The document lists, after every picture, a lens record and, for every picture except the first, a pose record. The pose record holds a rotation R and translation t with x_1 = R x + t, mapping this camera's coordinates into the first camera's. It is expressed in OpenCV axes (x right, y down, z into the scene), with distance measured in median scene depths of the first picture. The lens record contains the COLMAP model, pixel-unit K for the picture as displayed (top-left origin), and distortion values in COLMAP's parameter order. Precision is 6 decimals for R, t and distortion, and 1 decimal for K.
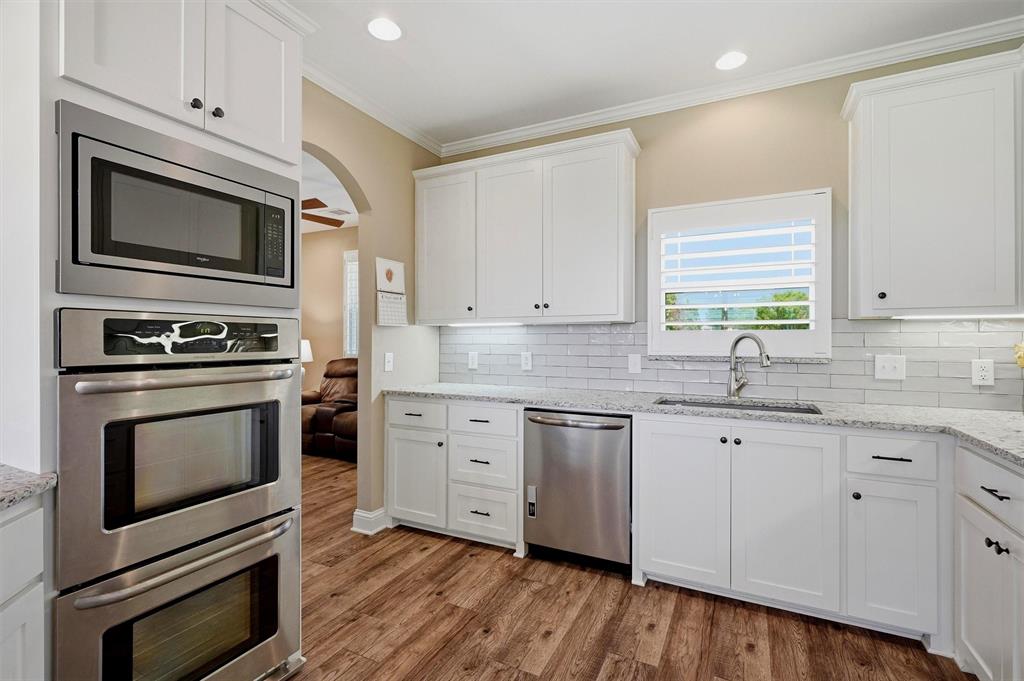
lens RADIAL K [[467.0, 0, 512.1], [0, 467.0, 340.2], [0, 0, 1]] dist [-0.003497, -0.000670]
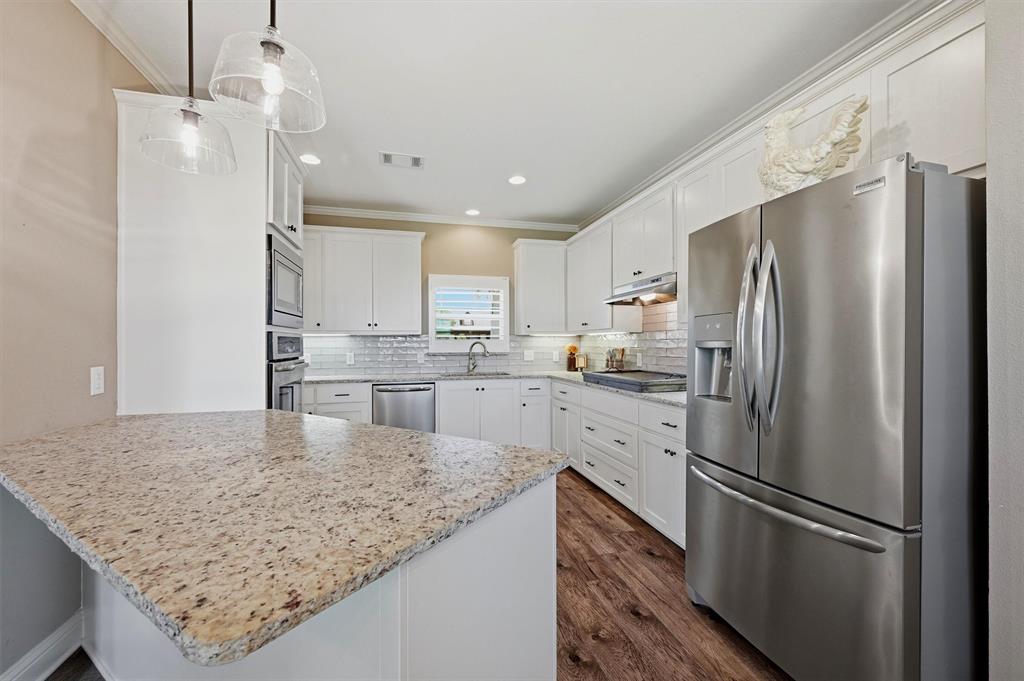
lens RADIAL K [[467.0, 0, 512.3], [0, 467.0, 342.1], [0, 0, 1]] dist [-0.003497, -0.000670]
pose [[0.736968, -0.002116, 0.675924, -0.782381], [0.004840, 0.999986, -0.002148, -0.005672], [-0.675910, 0.004855, 0.736968, -0.639524]]
